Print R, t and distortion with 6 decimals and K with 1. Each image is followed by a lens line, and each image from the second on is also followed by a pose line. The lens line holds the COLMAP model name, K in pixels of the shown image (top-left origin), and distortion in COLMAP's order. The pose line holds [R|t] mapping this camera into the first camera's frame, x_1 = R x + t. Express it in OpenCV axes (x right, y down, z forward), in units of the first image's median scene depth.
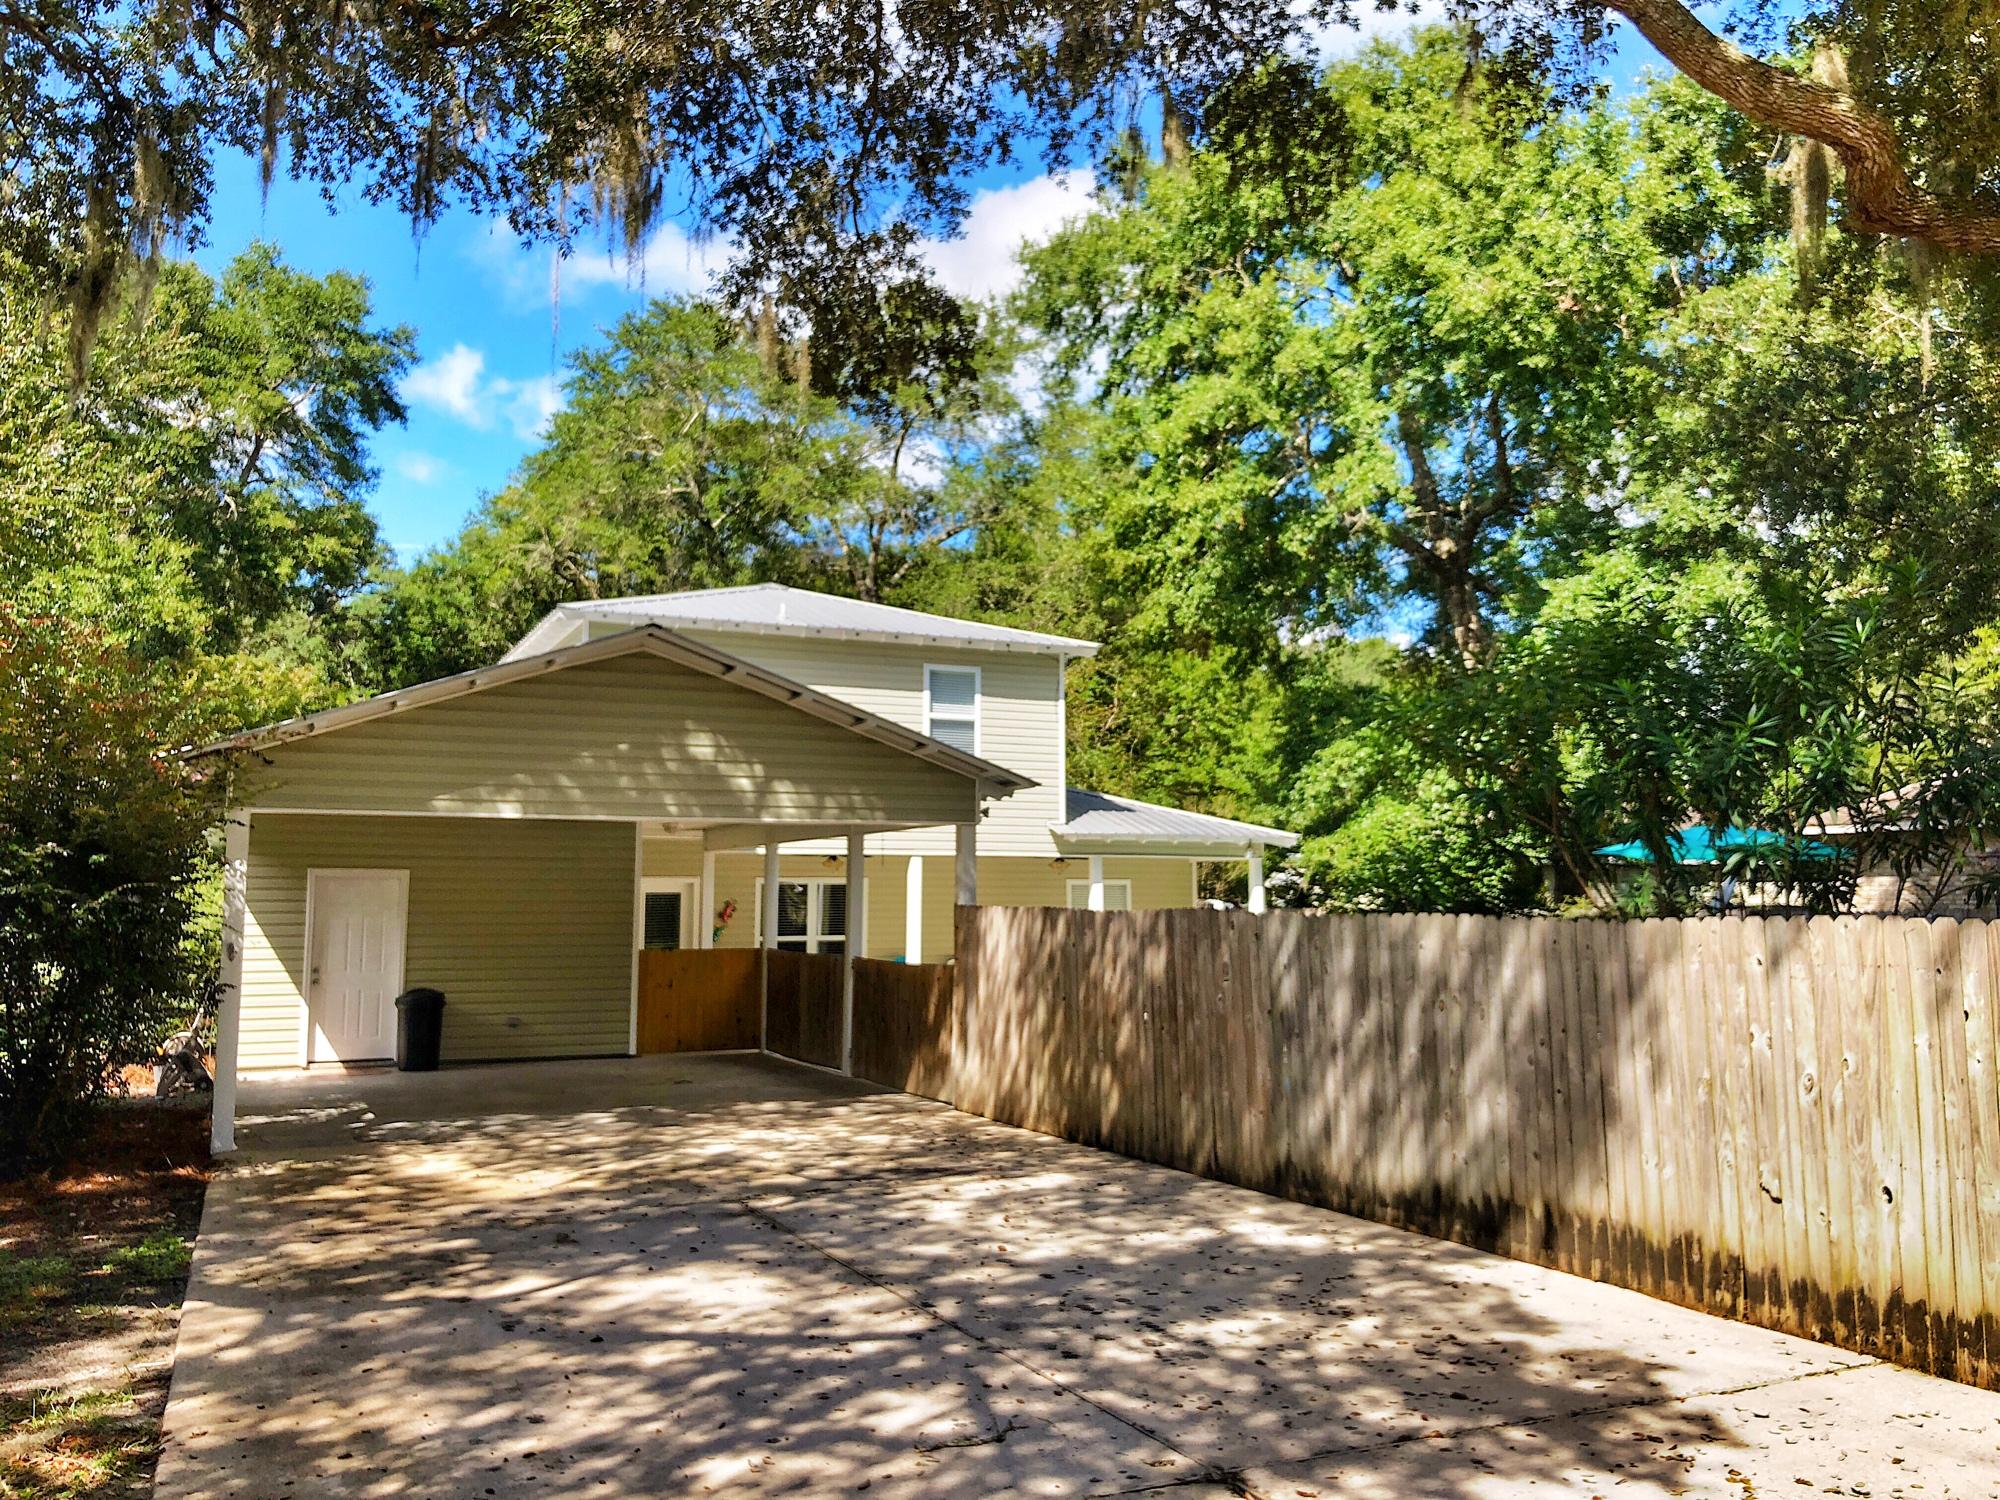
lens RADIAL K [[1630.9, 0, 948.9], [0, 1630.9, 745.0], [0, 0, 1]] dist [-0.001578, -0.133428]
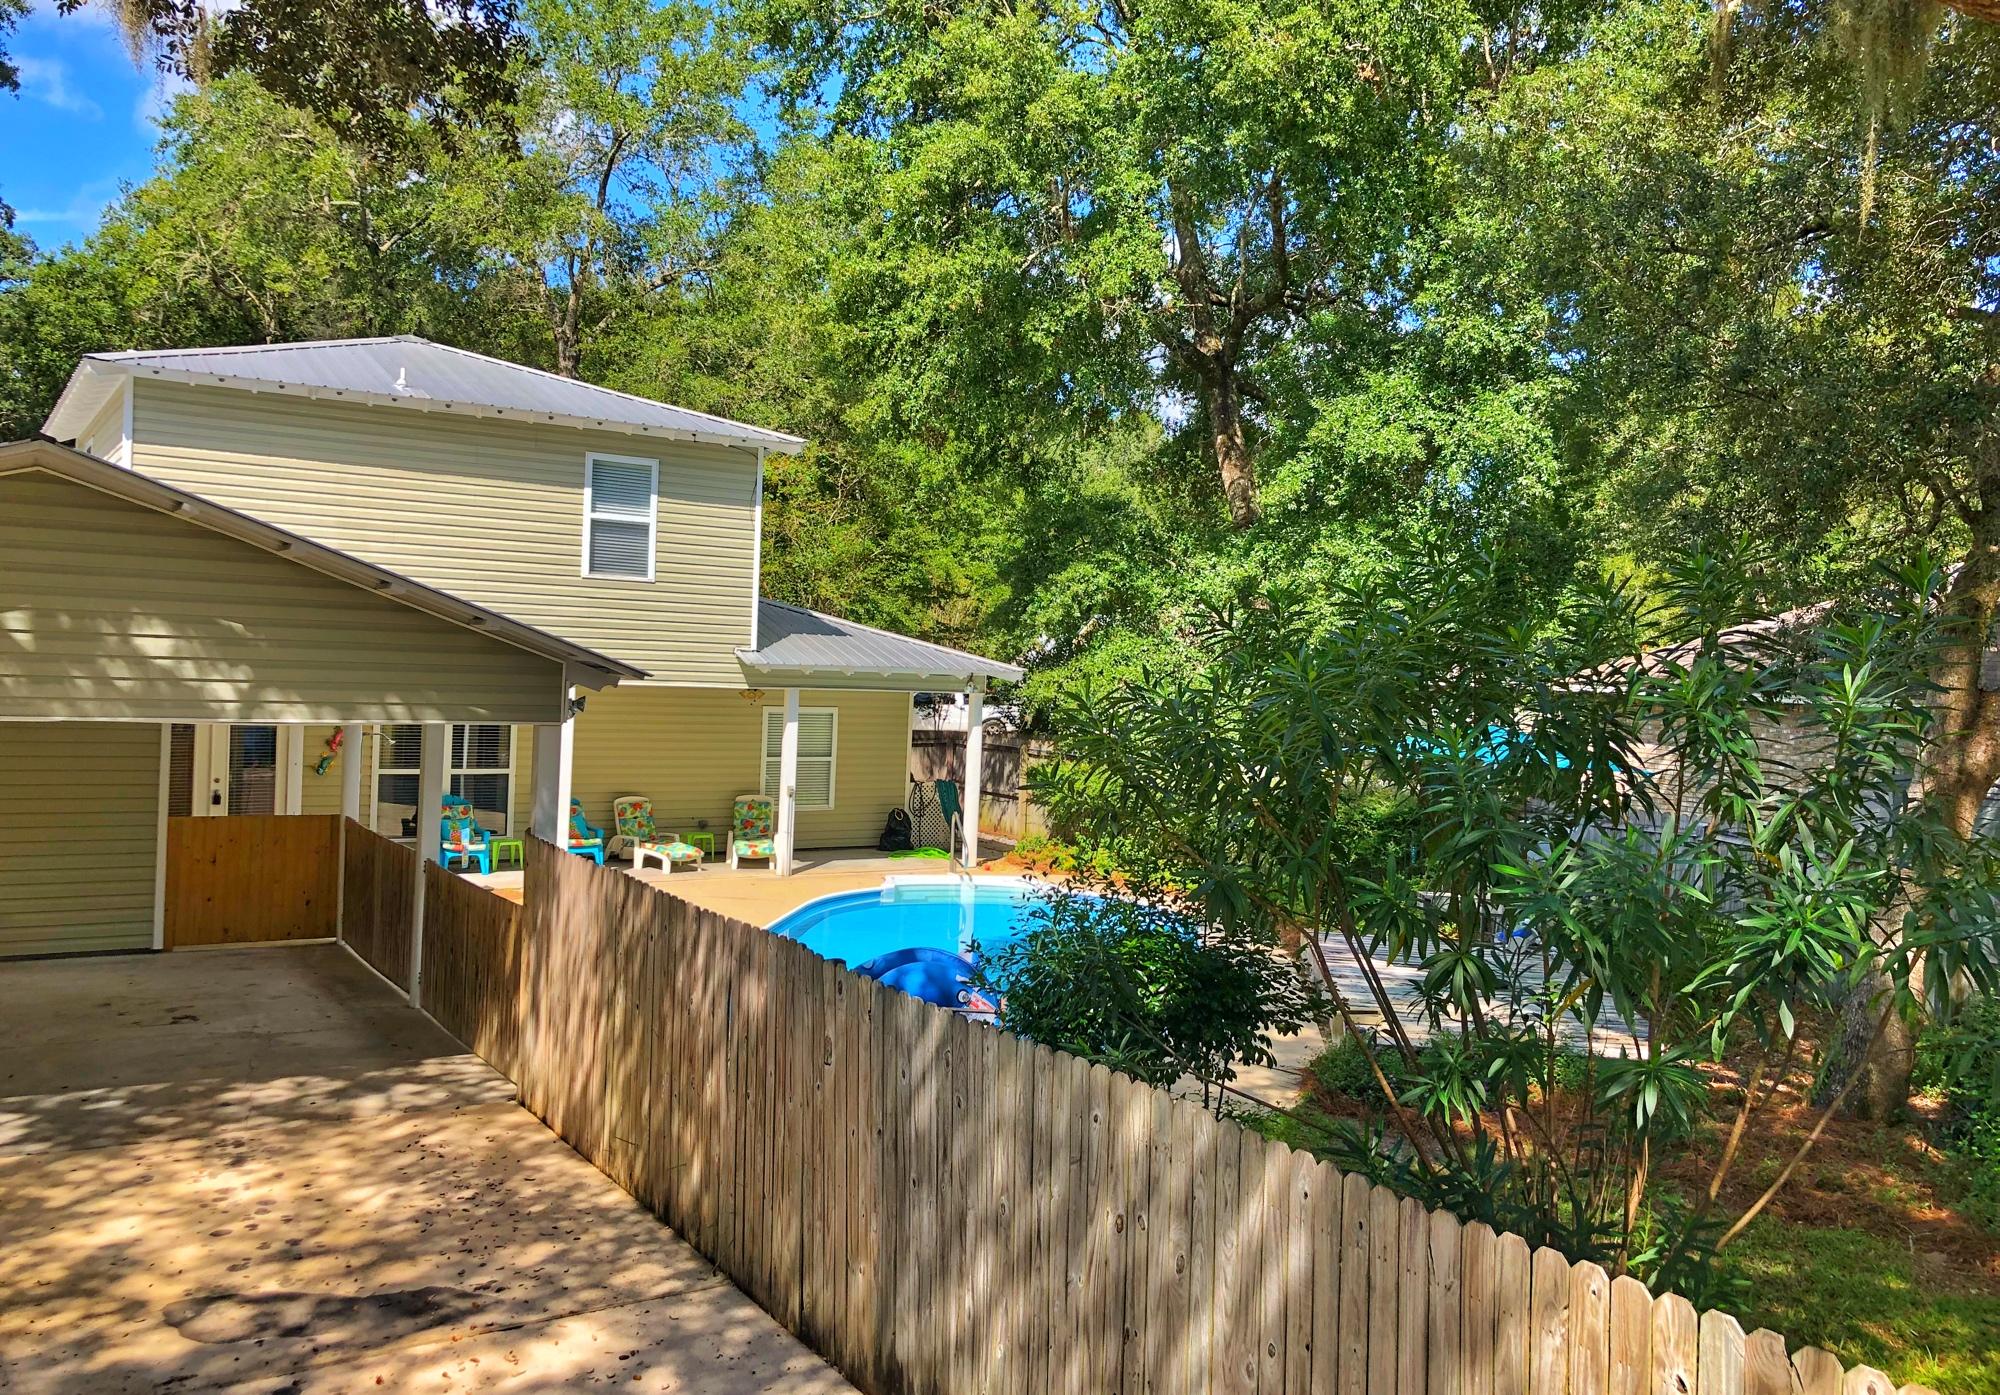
lens RADIAL K [[1605.6, 0, 1000.0], [0, 1605.6, 697.5], [0, 0, 1]] dist [0.010488, -0.083551]
pose [[0.984134, 0.031606, 0.174588, 0.048378], [-0.054376, 0.990383, 0.127223, -0.039153], [-0.168888, -0.134698, 0.976388, 0.148195]]
